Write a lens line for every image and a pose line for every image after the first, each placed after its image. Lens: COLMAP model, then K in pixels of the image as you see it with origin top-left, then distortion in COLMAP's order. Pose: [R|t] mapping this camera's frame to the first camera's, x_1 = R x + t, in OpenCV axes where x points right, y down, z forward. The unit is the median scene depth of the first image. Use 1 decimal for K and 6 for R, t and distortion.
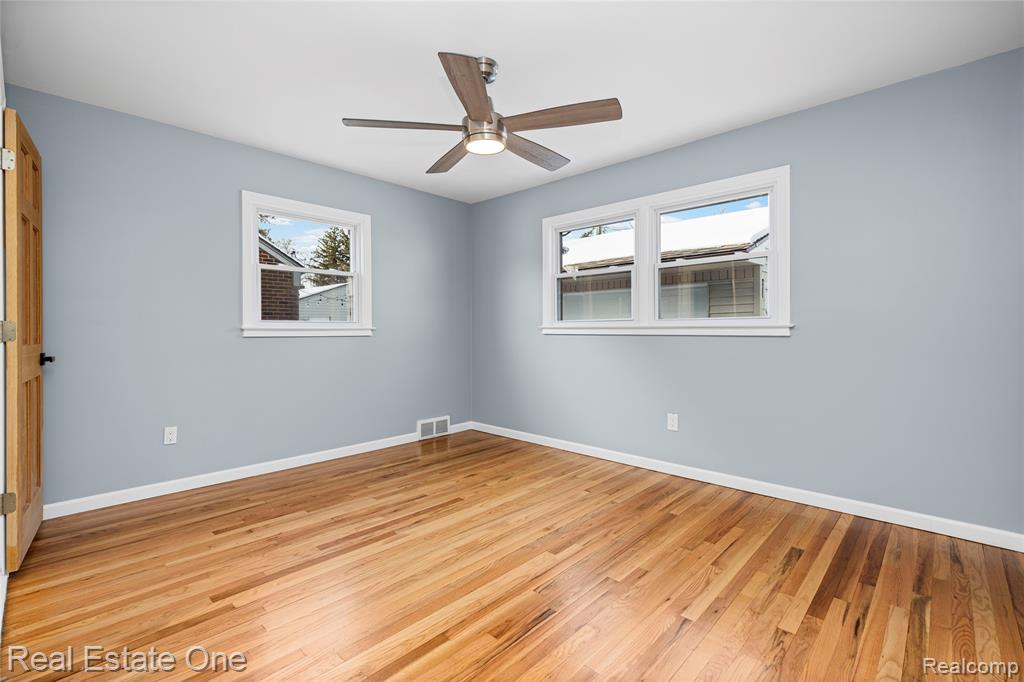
lens RADIAL K [[462.7, 0, 513.6], [0, 462.7, 334.3], [0, 0, 1]] dist [-0.000947, -0.000777]
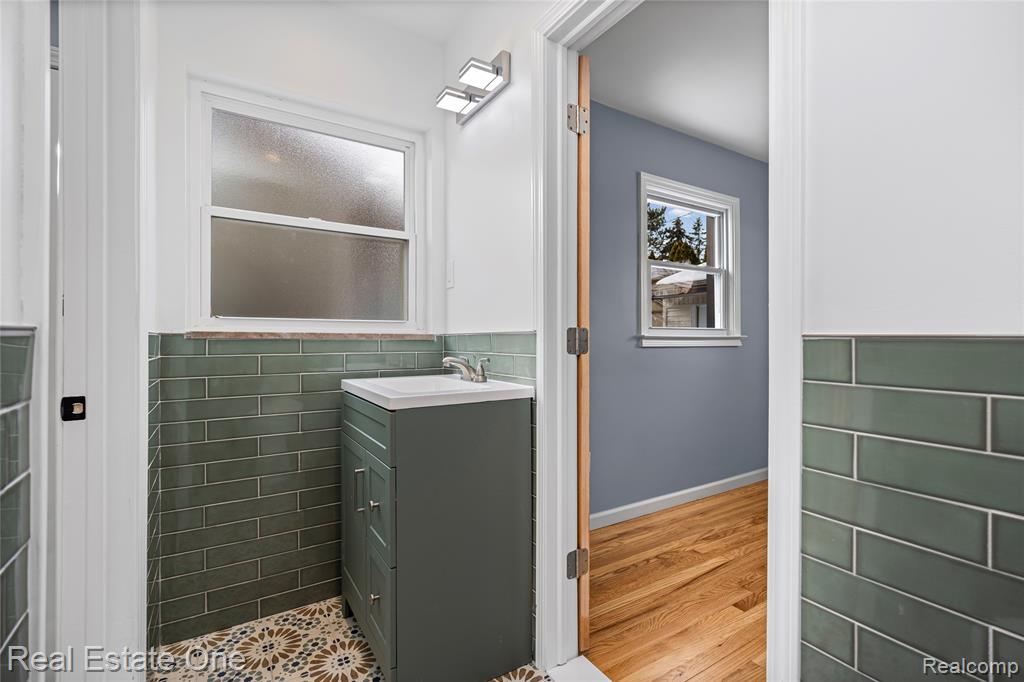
lens RADIAL K [[467.1, 0, 512.0], [0, 467.1, 341.0], [0, 0, 1]] dist [-0.000986, -0.000318]
pose [[0.967879, 0.004122, -0.251383, -0.787507], [-0.004486, 0.999990, -0.000874, -0.004289], [0.251377, 0.001974, 0.967887, 0.161350]]
